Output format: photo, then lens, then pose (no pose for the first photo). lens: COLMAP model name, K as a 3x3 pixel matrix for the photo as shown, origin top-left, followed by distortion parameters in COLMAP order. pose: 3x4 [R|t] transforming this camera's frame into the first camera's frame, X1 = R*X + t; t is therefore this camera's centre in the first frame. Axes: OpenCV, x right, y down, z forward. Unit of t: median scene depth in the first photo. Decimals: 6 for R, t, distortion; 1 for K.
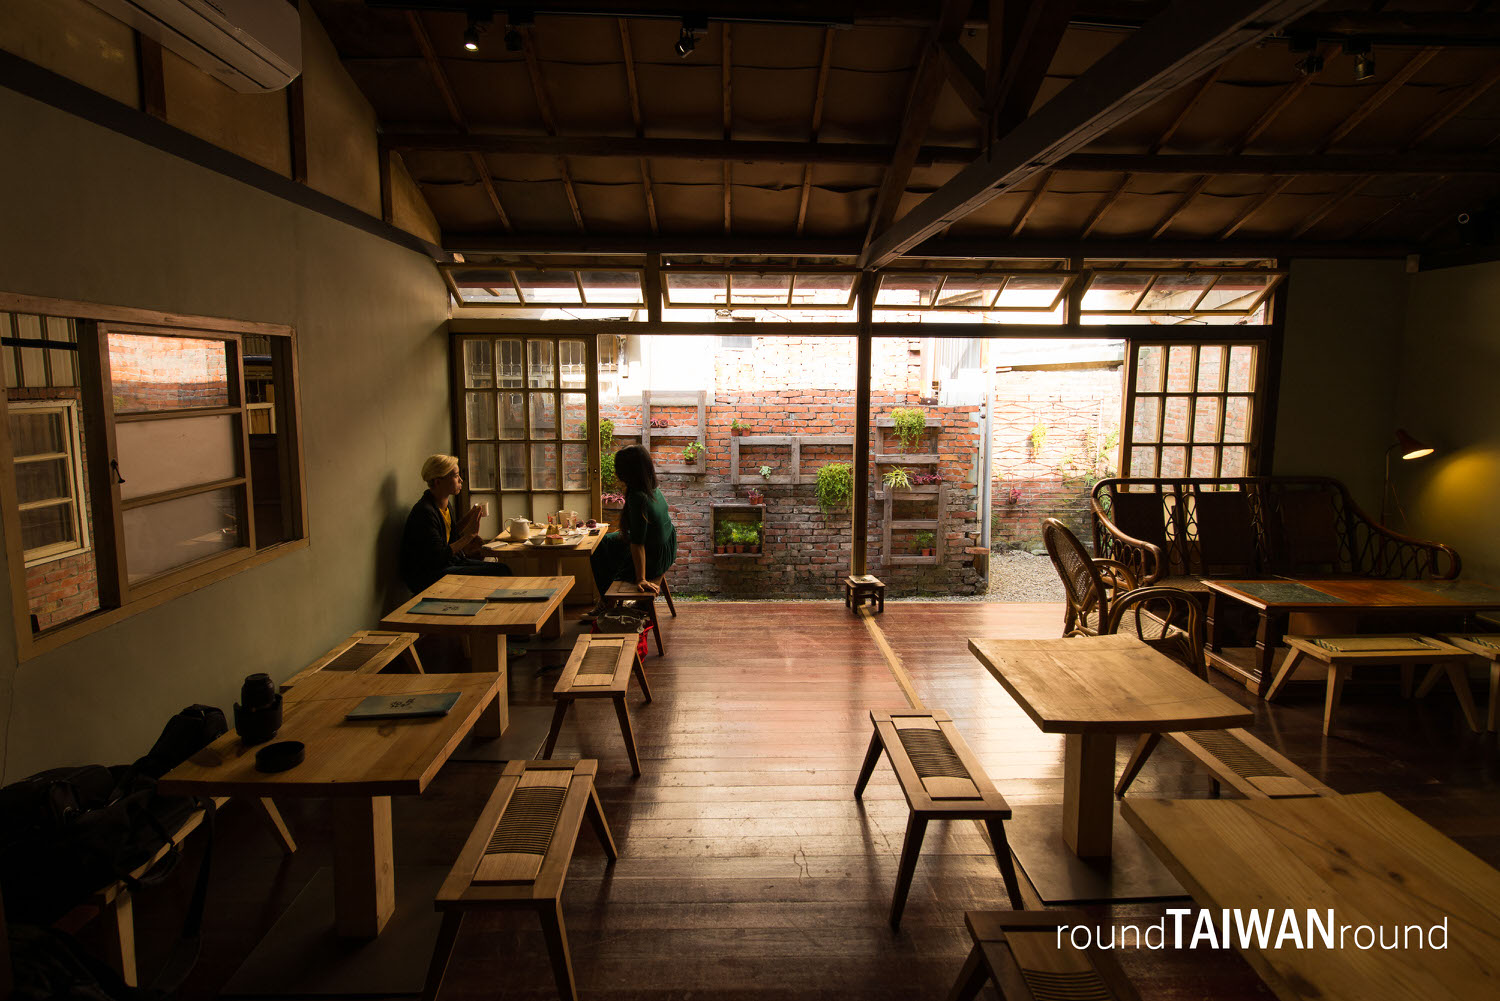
lens RADIAL K [[771.3, 0, 749.2], [0, 771.3, 468.2], [0, 0, 1]] dist [0.002413, -0.001541]
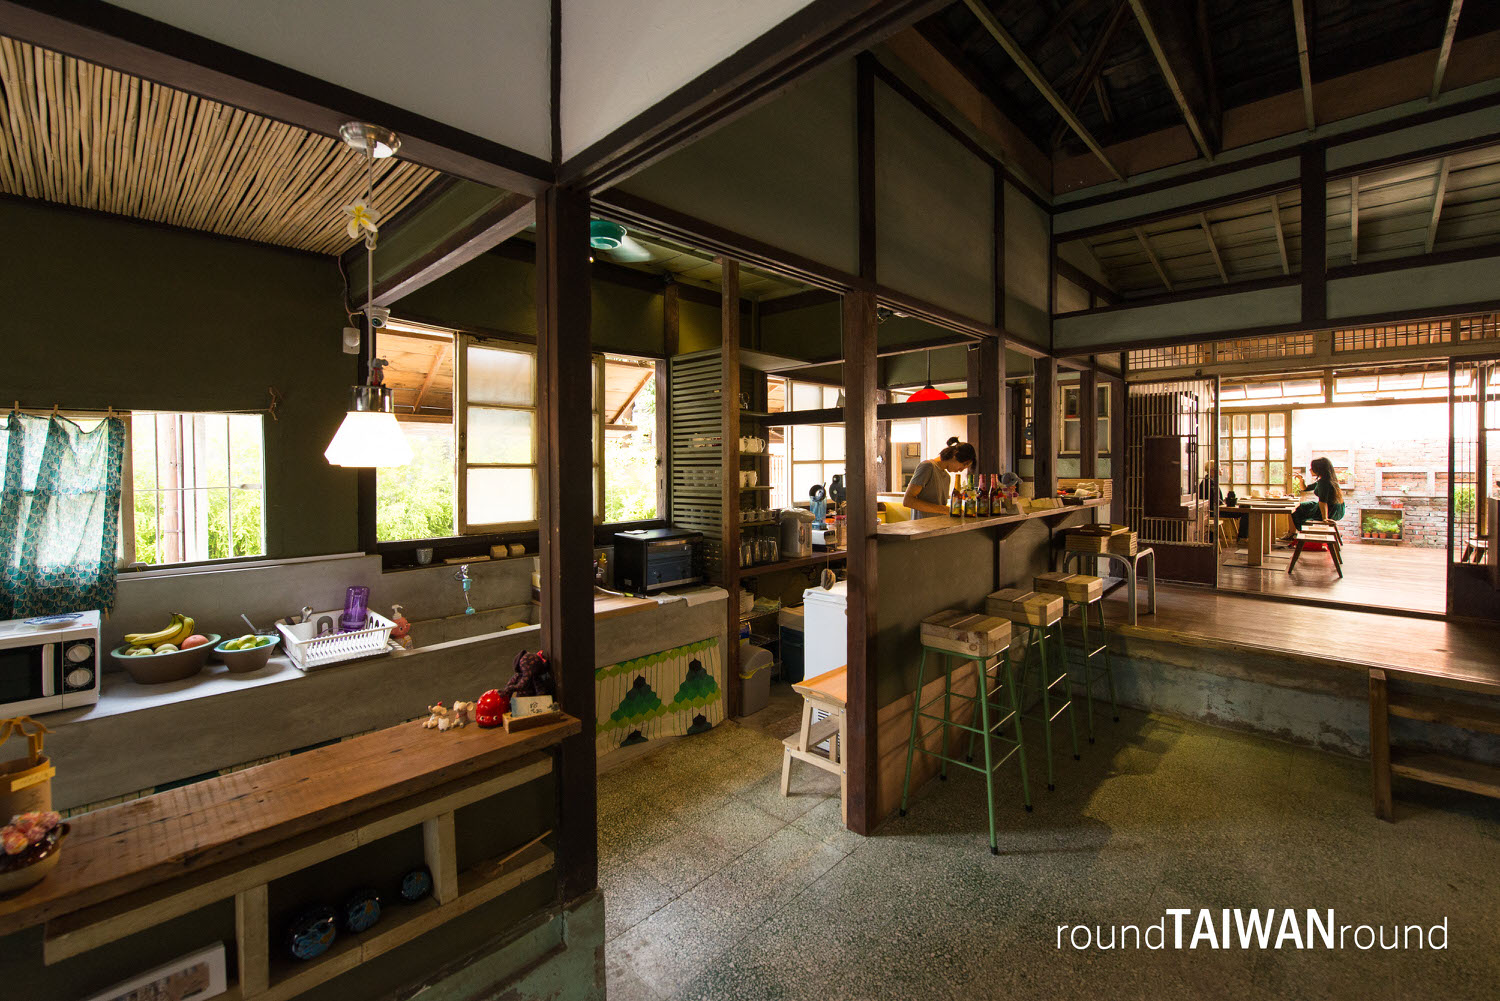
lens RADIAL K [[621.5, 0, 744.4], [0, 621.5, 464.9], [0, 0, 1]] dist [-0.015167, -0.001181]
pose [[0.691525, -0.005581, -0.722331, -0.017238], [-0.081274, 0.993019, -0.085480, 0.234363], [0.717765, 0.117819, 0.686245, -1.179387]]
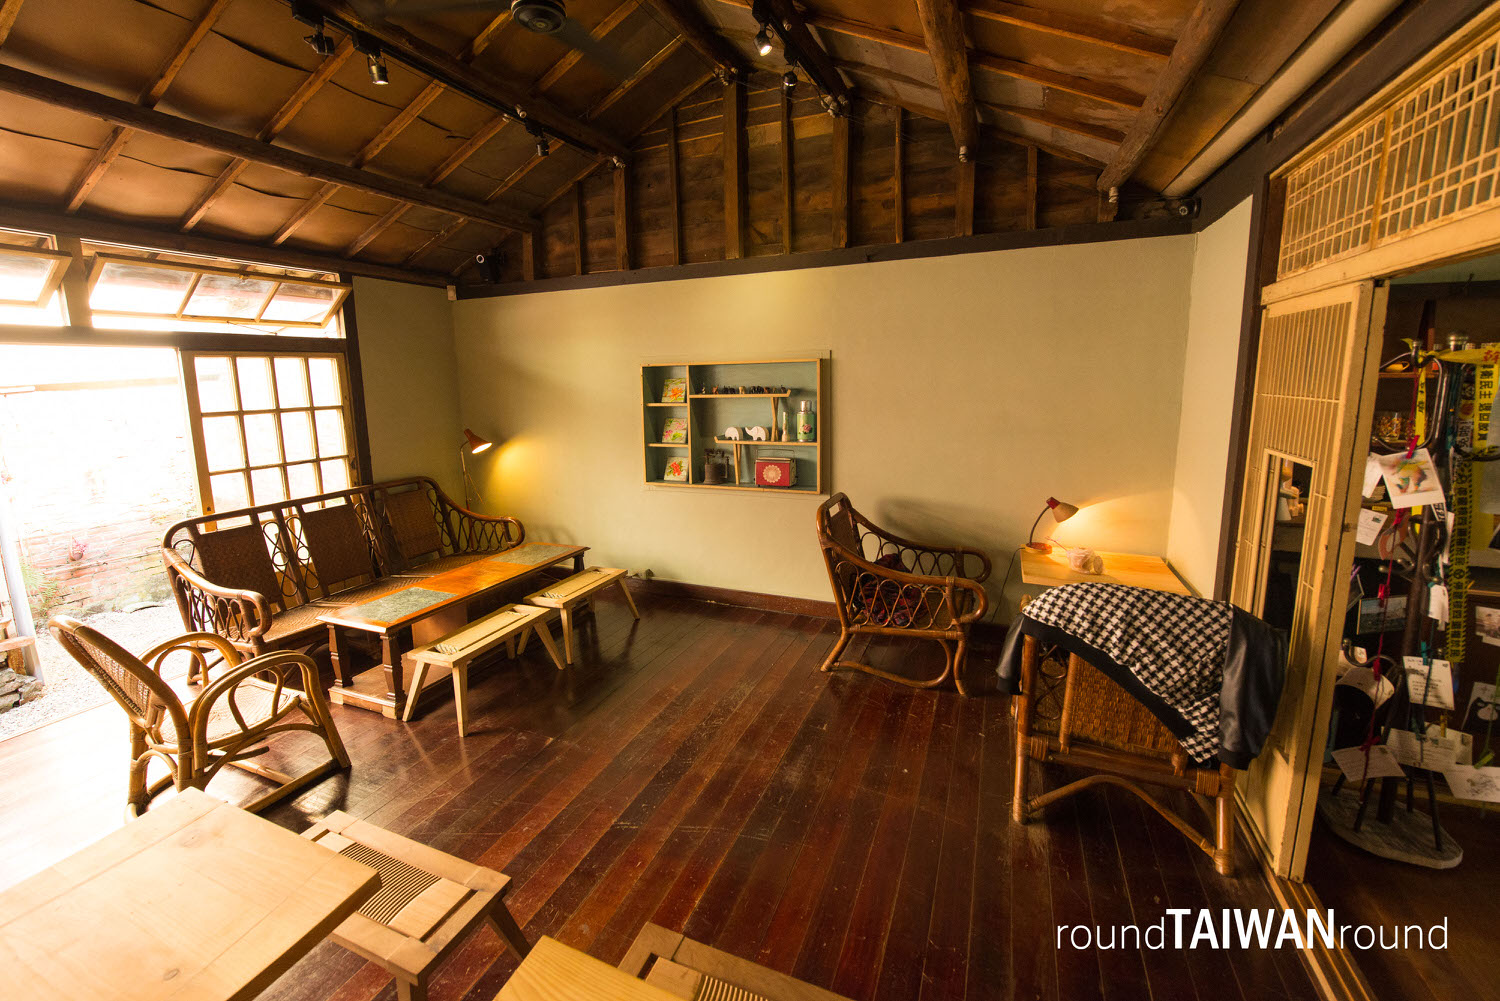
lens RADIAL K [[621.5, 0, 744.6], [0, 621.5, 465.8], [0, 0, 1]] dist [-0.015167, -0.001181]
pose [[0.426673, -0.138817, 0.893689, 0.146674], [0.133005, 0.987037, 0.089816, -0.022061], [-0.894572, 0.080543, 0.439606, 0.179729]]
